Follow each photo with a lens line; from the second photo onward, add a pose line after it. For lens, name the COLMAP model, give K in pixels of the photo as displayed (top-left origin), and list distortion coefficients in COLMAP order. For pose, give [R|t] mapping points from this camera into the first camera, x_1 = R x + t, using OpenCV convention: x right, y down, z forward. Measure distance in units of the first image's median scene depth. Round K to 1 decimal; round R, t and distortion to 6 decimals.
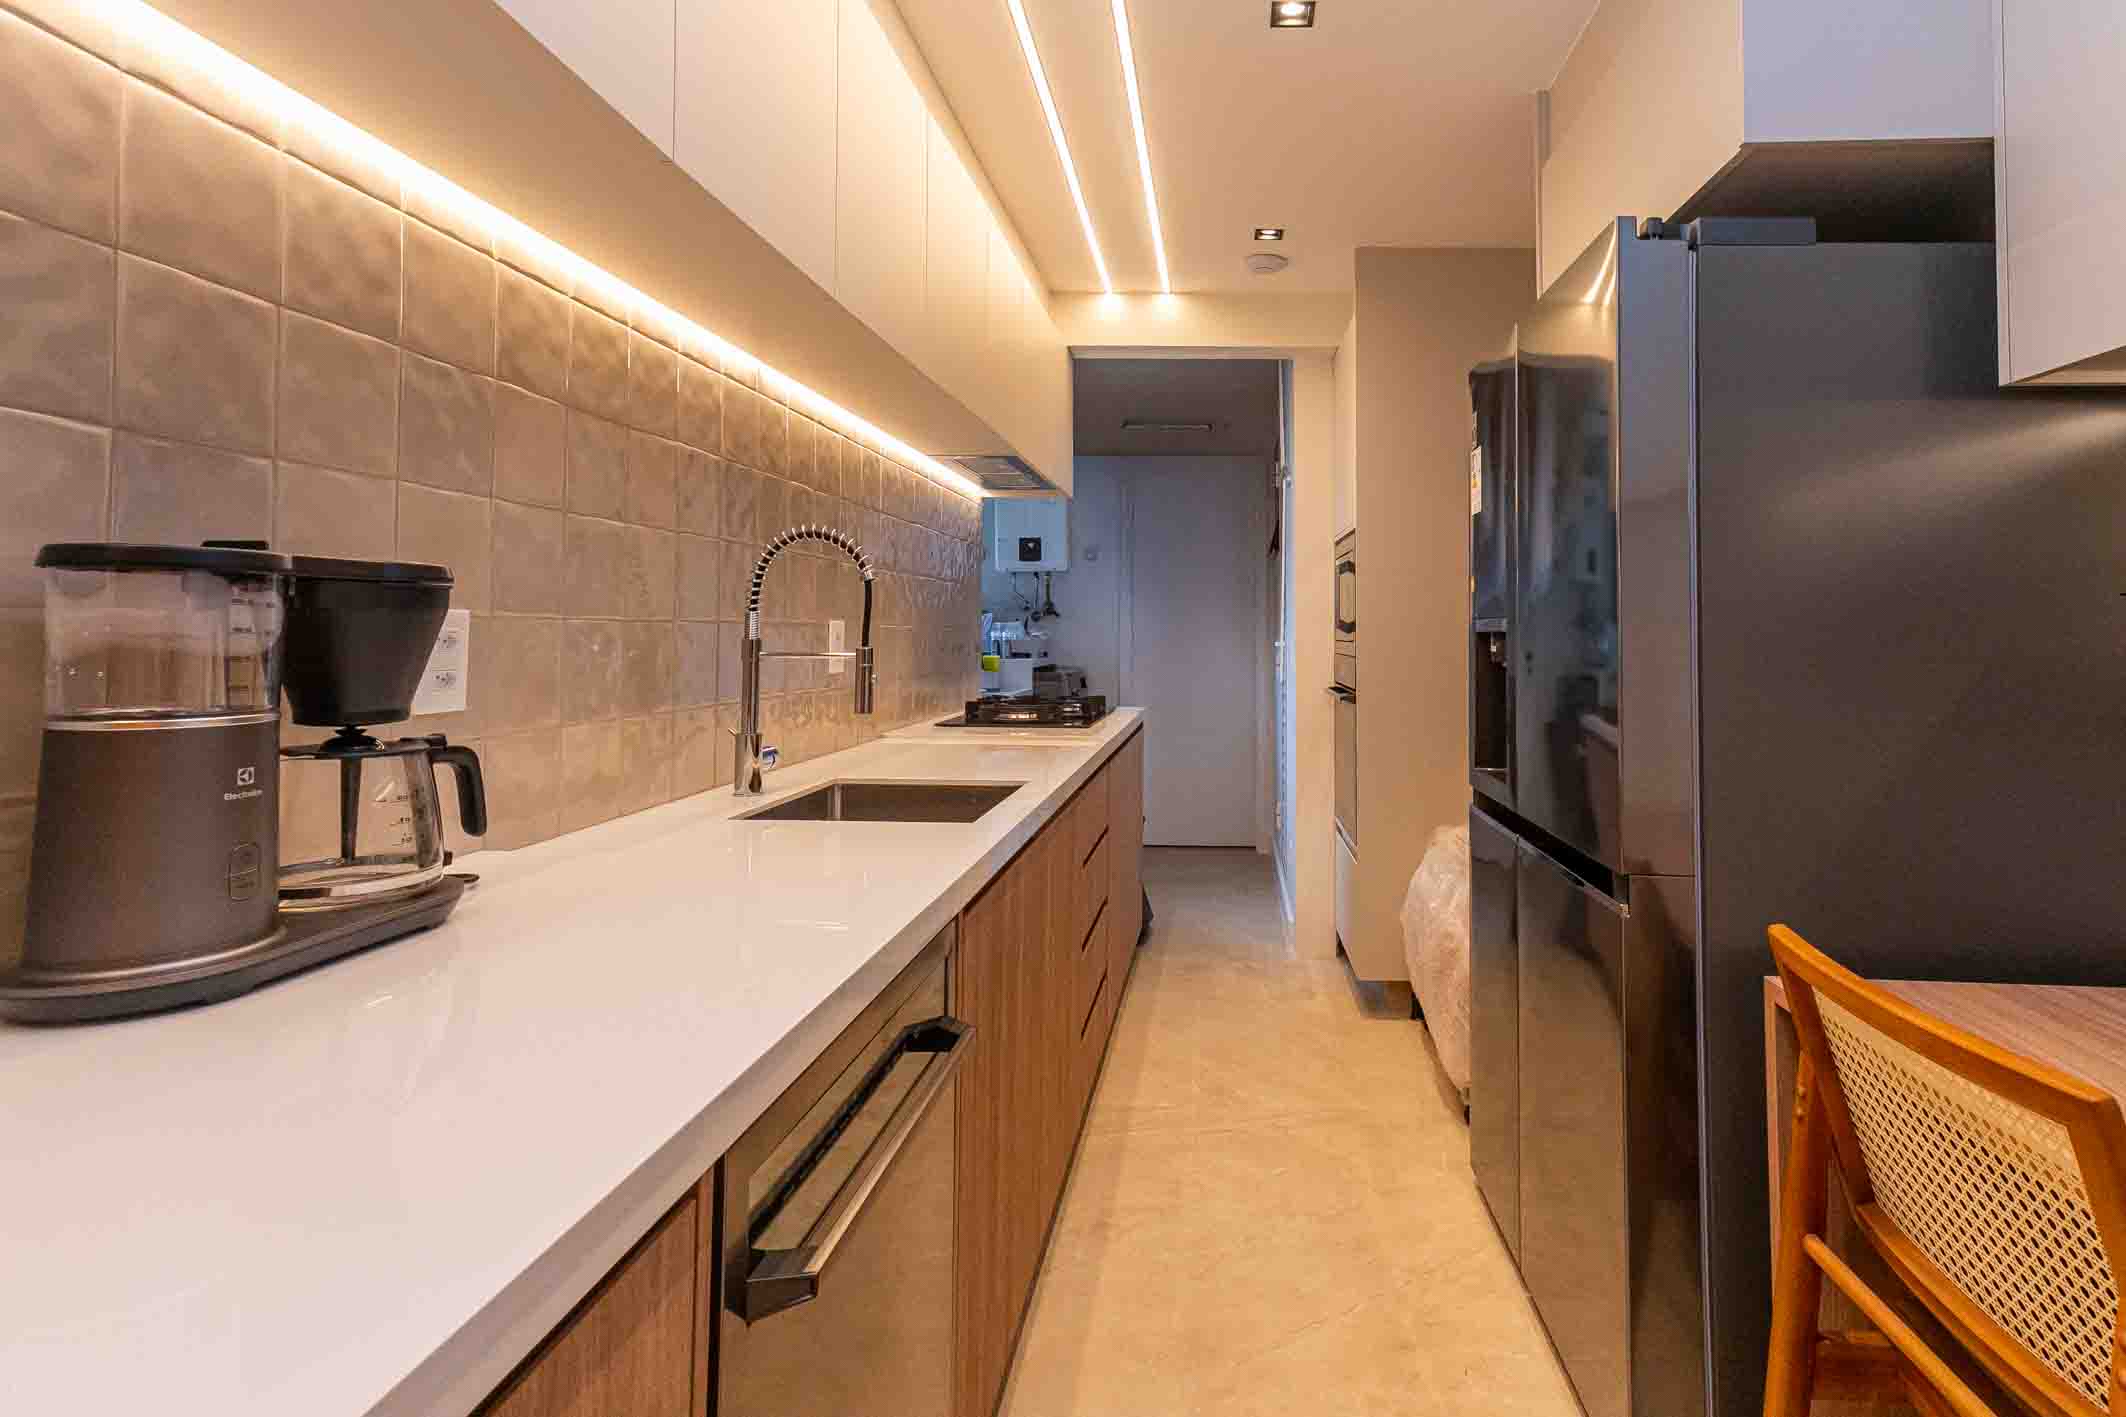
lens RADIAL K [[989.9, 0, 1167.0], [0, 989.9, 603.3], [0, 0, 1]] dist [0.012853, -0.000042]
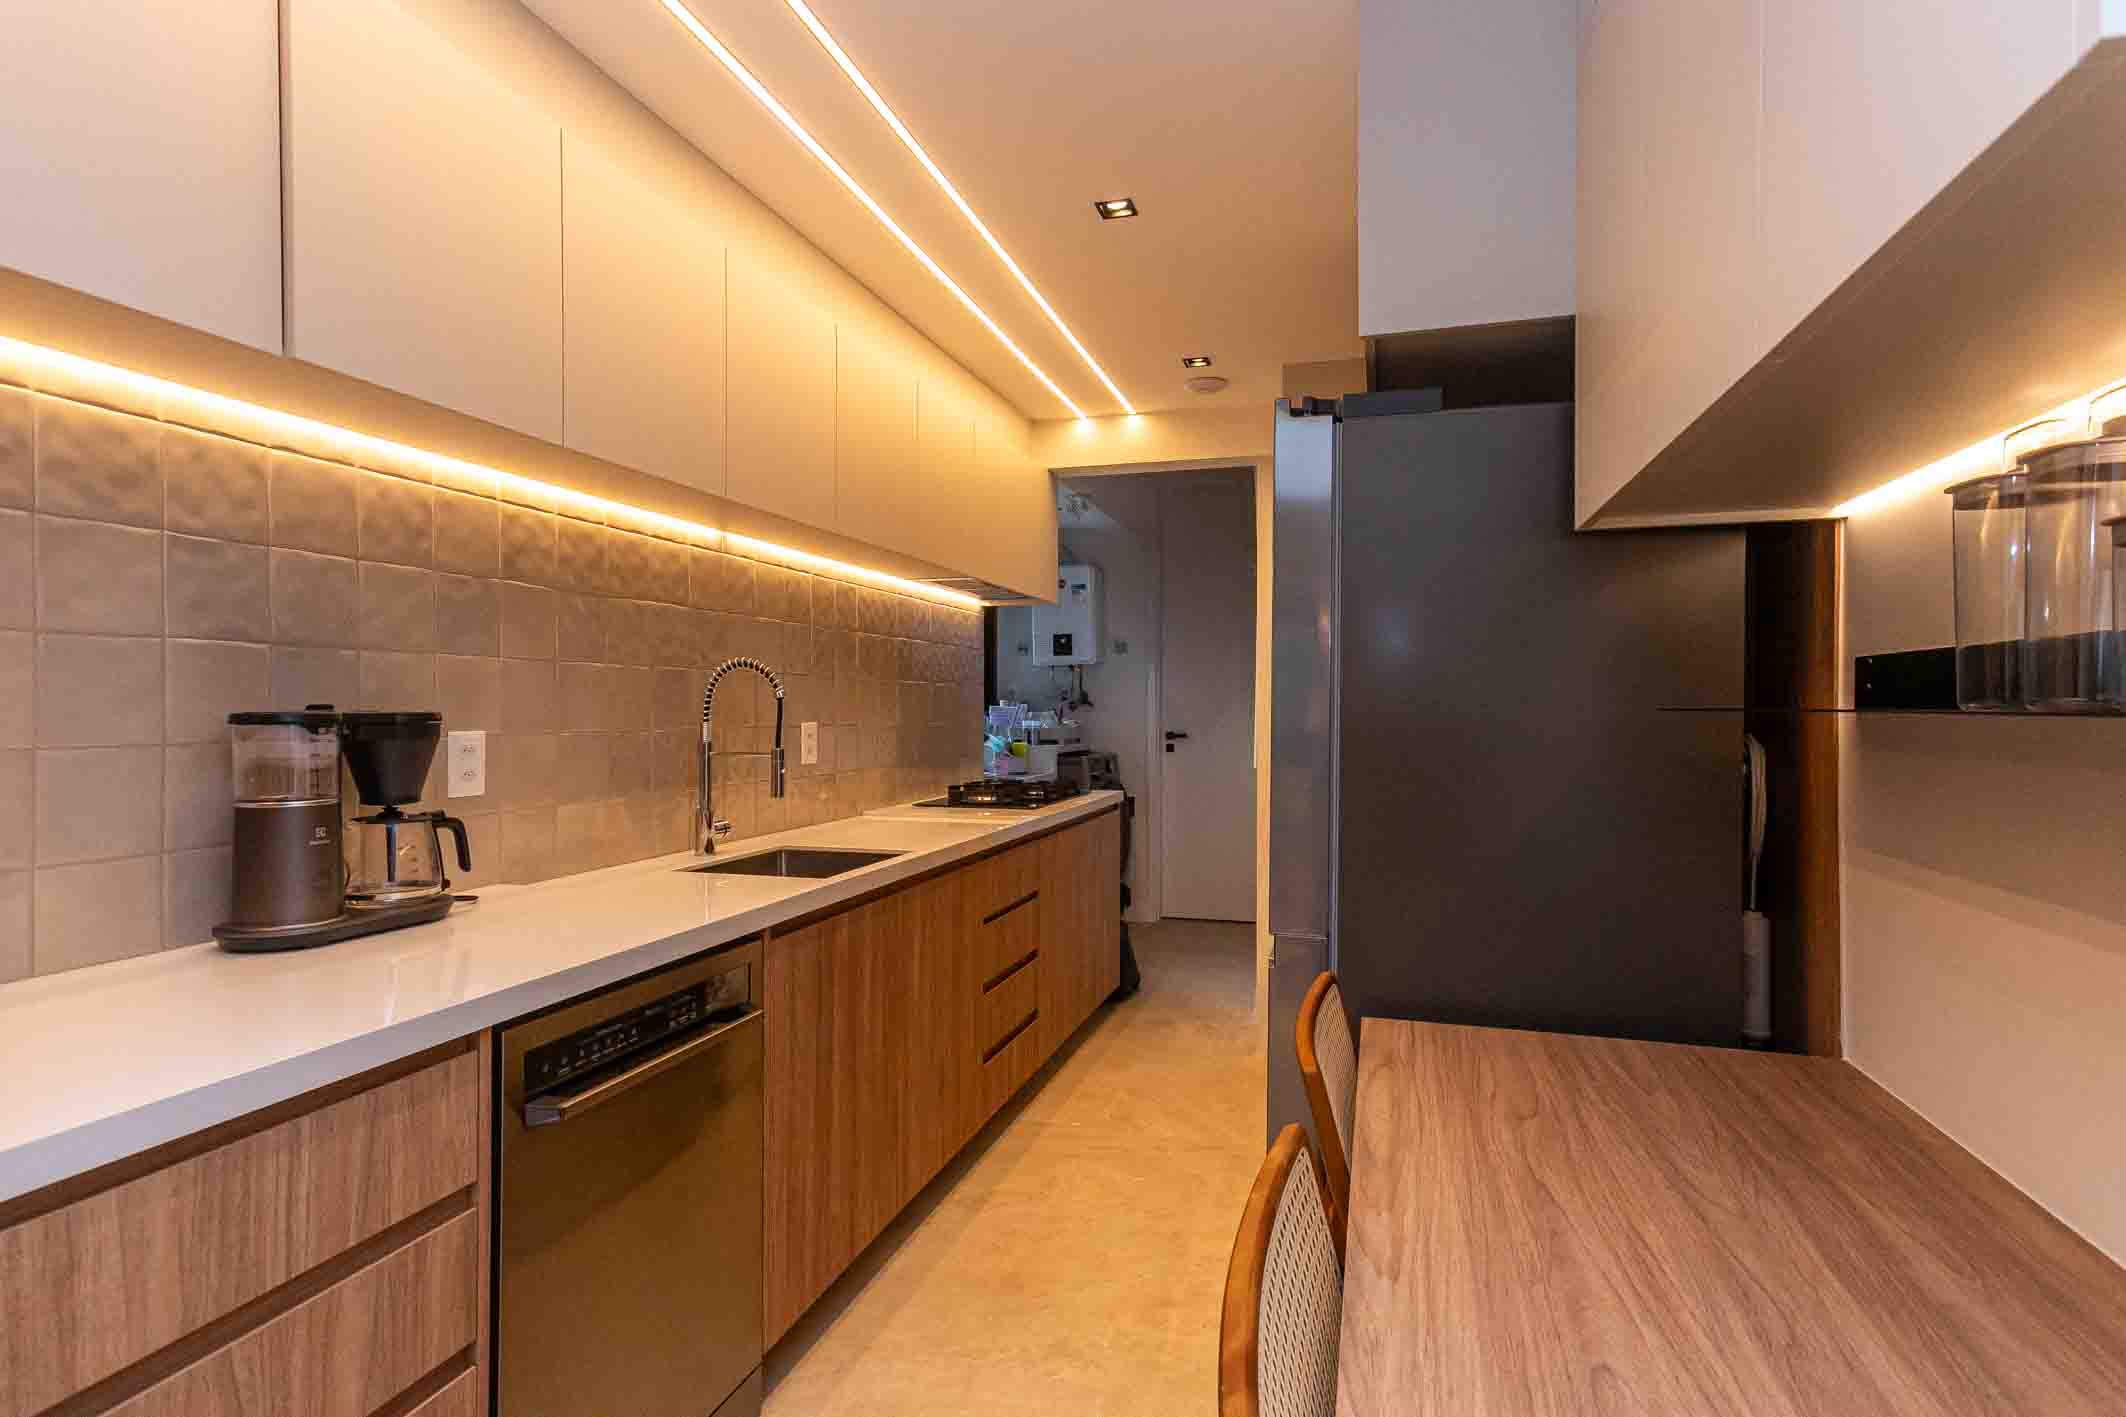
lens RADIAL K [[1003.1, 0, 1071.1], [0, 1003.1, 709.6], [0, 0, 1]] dist [0.000329, 0.001026]
pose [[0.971370, -0.015439, -0.237069, 0.459171], [0.022079, 0.999434, 0.025379, -0.037917], [0.236543, -0.029887, 0.971161, -0.251745]]
